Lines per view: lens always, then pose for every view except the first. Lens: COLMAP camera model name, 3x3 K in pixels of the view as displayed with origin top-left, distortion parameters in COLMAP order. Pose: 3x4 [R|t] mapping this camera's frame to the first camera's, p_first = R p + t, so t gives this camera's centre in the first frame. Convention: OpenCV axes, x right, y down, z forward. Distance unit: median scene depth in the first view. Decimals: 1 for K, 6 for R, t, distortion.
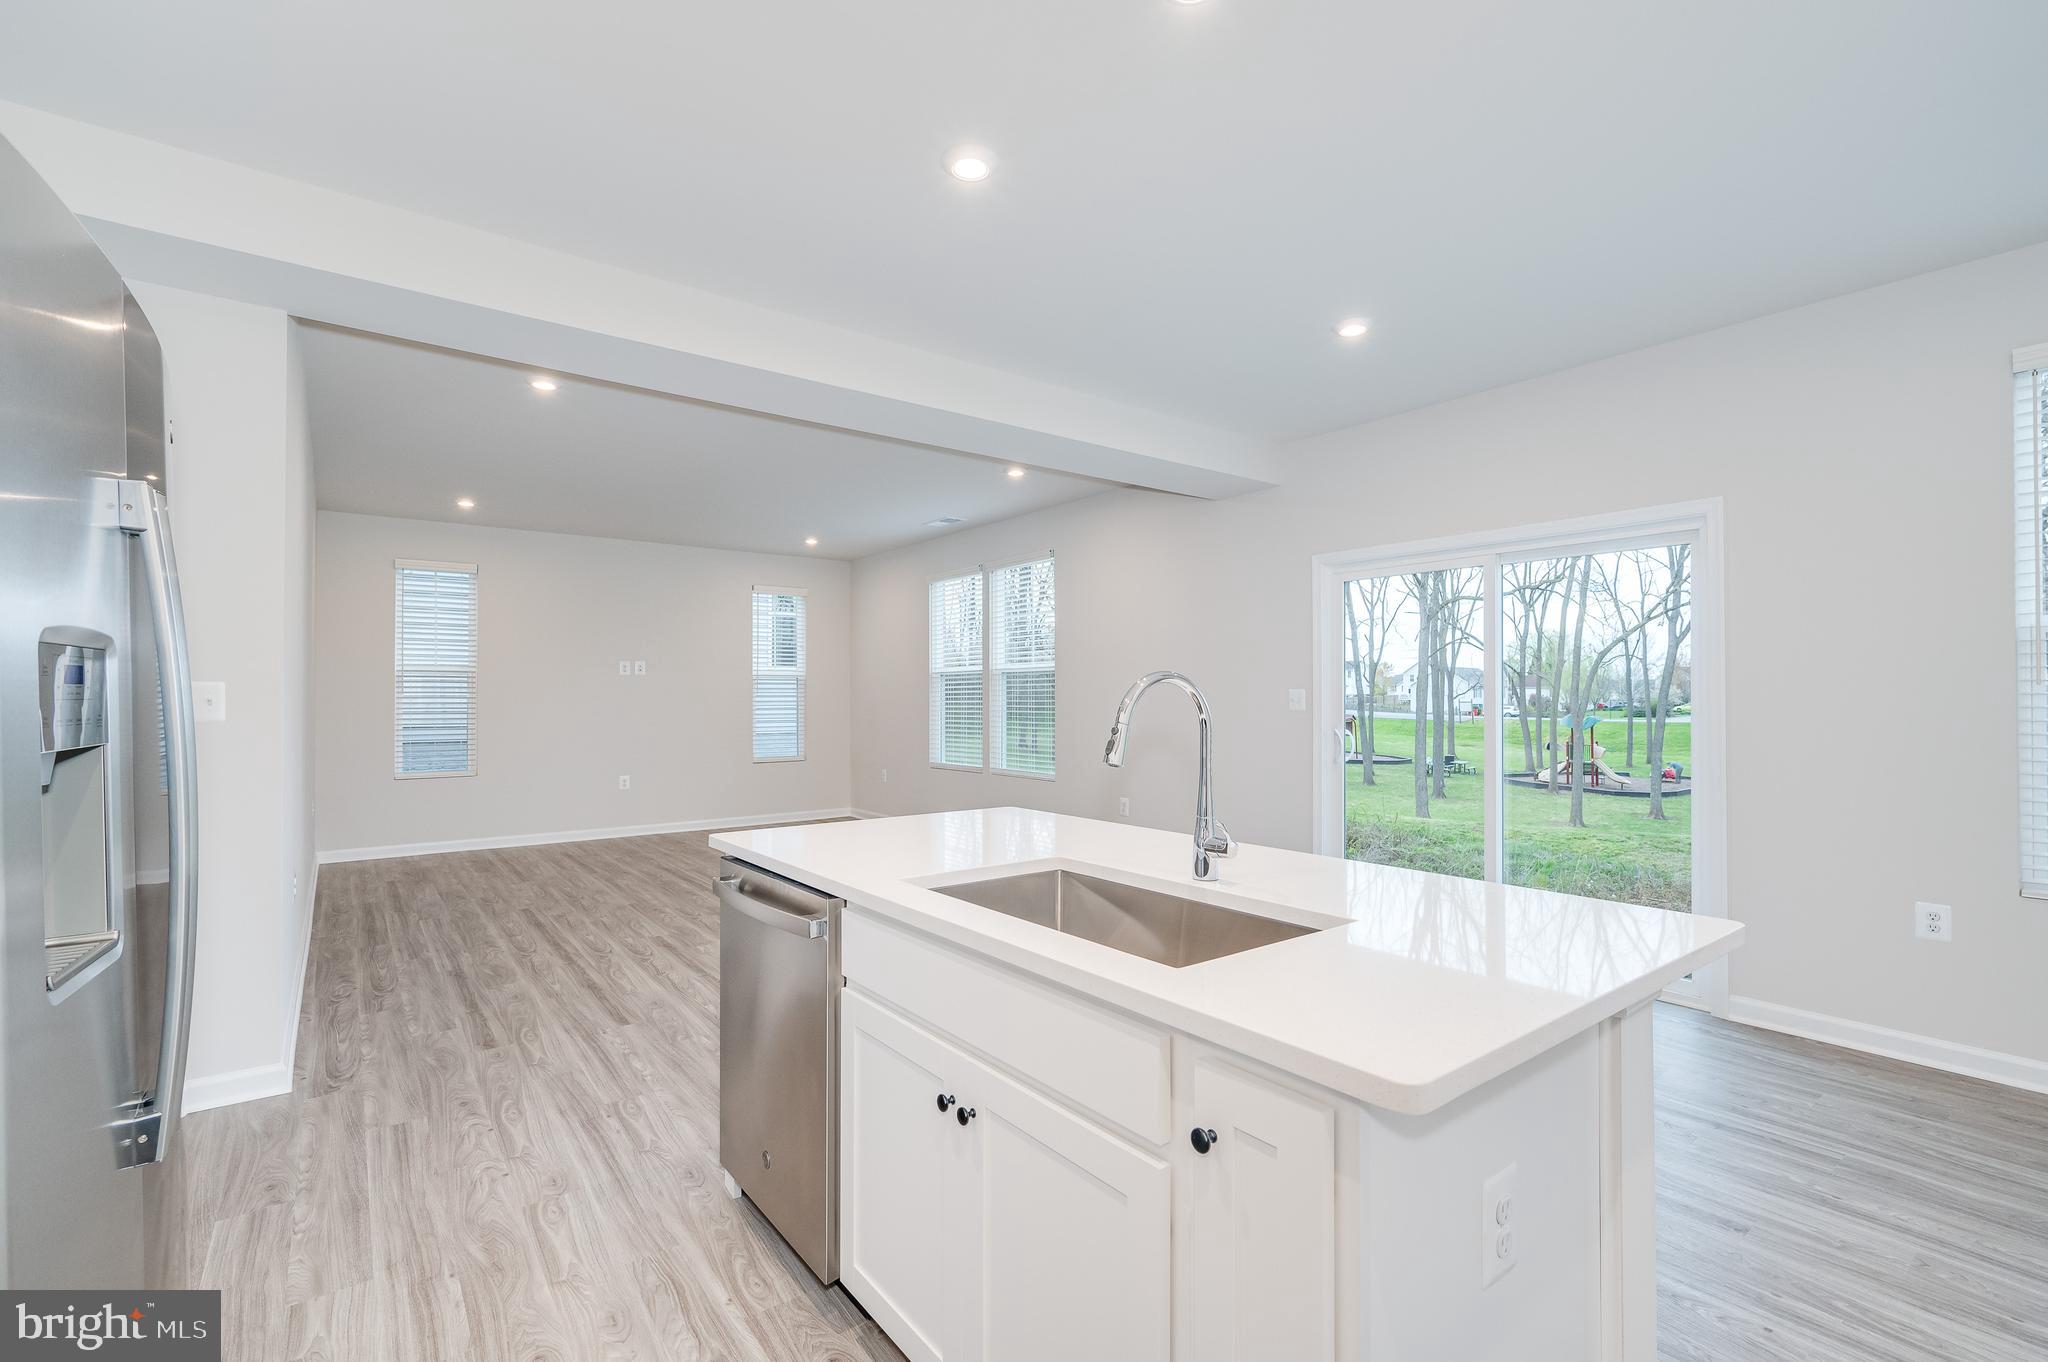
lens RADIAL K [[912.5, 0, 1016.4], [0, 912.5, 699.3], [0, 0, 1]] dist [-0.000052, 0.000815]
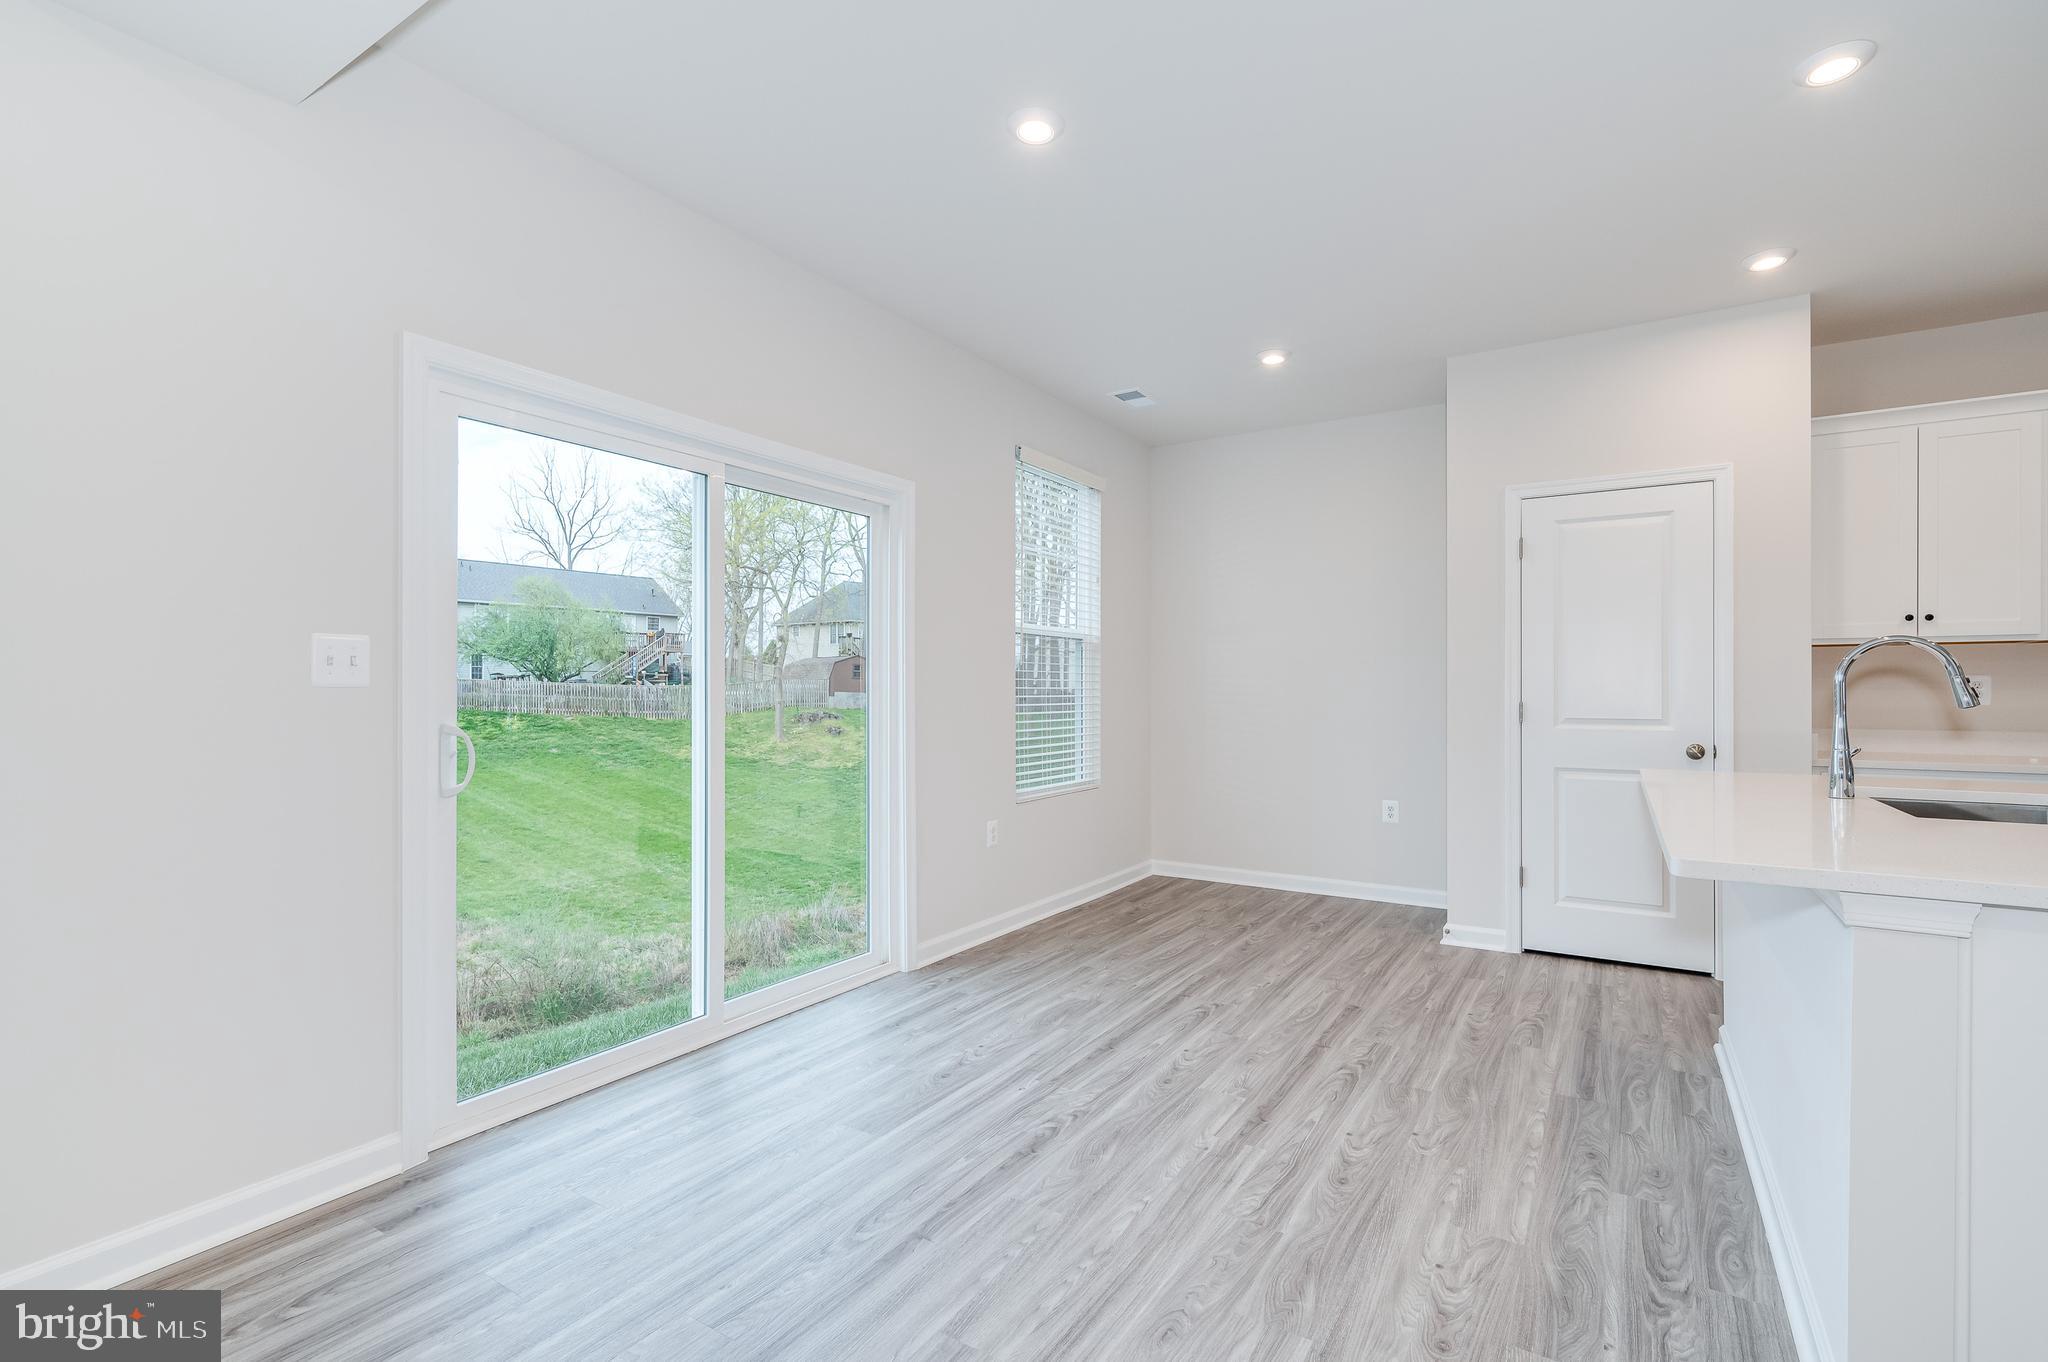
lens RADIAL K [[912.5, 0, 1065.2], [0, 912.5, 693.3], [0, 0, 1]] dist [-0.000052, 0.000815]
pose [[-0.376642, -0.003210, 0.926354, -0.259082], [0.000883, 0.999992, 0.003824, 0.019932], [-0.926359, 0.002259, -0.376636, 1.135159]]
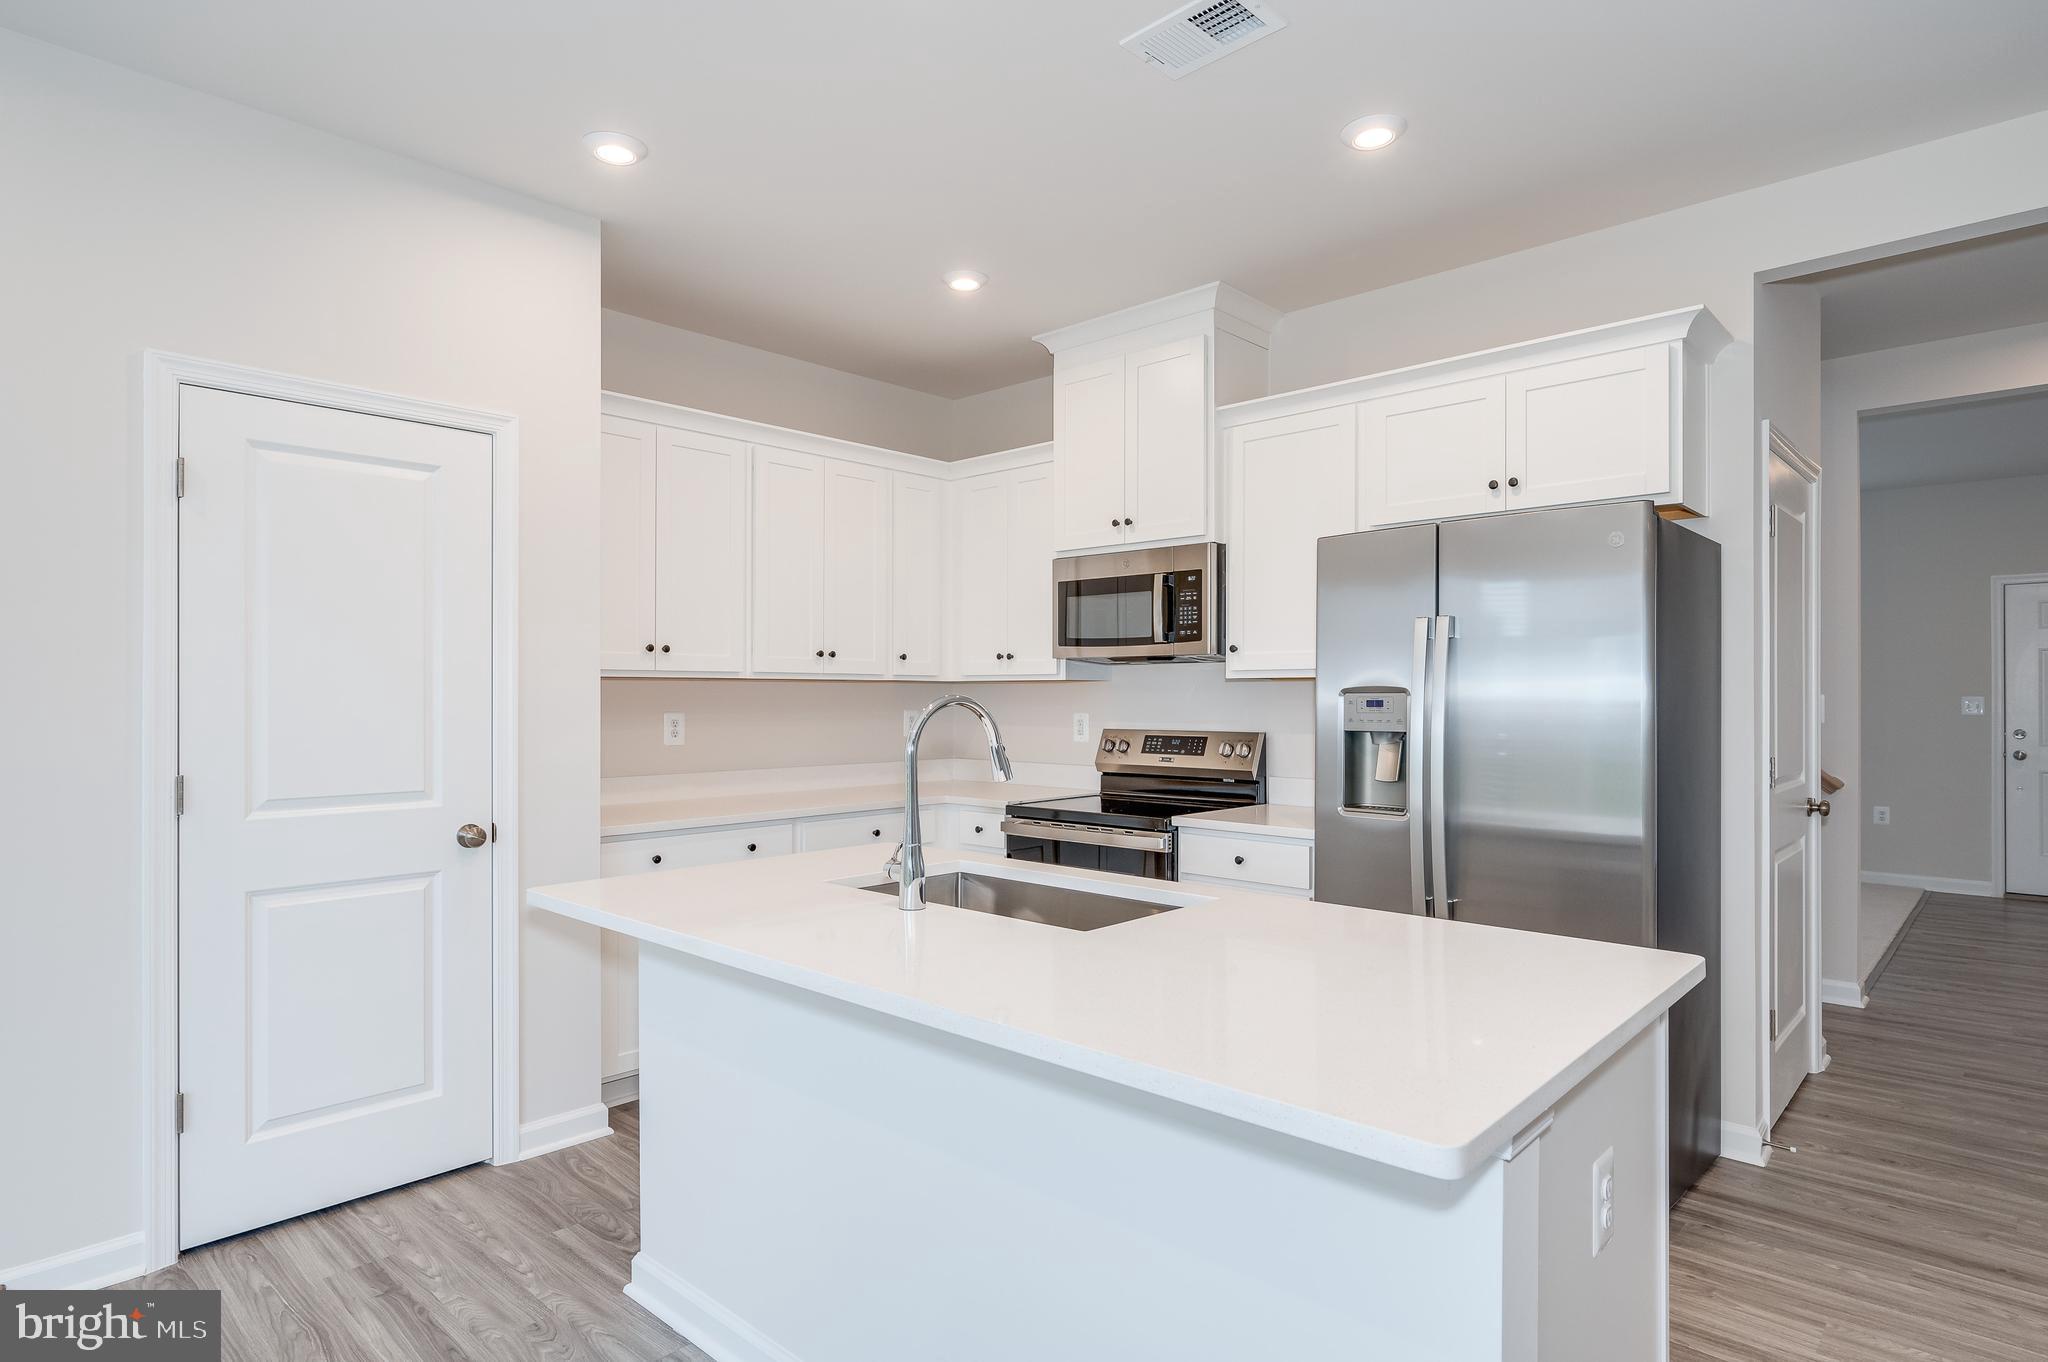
lens RADIAL K [[1109.2, 0, 1035.2], [0, 1109.2, 691.9], [0, 0, 1]] dist [0.000671, -0.001463]
pose [[-0.984249, 0.001006, -0.176783, 0.133153], [0.001451, 0.999996, -0.002384, -0.012909], [0.176780, -0.002603, -0.984247, 0.992244]]
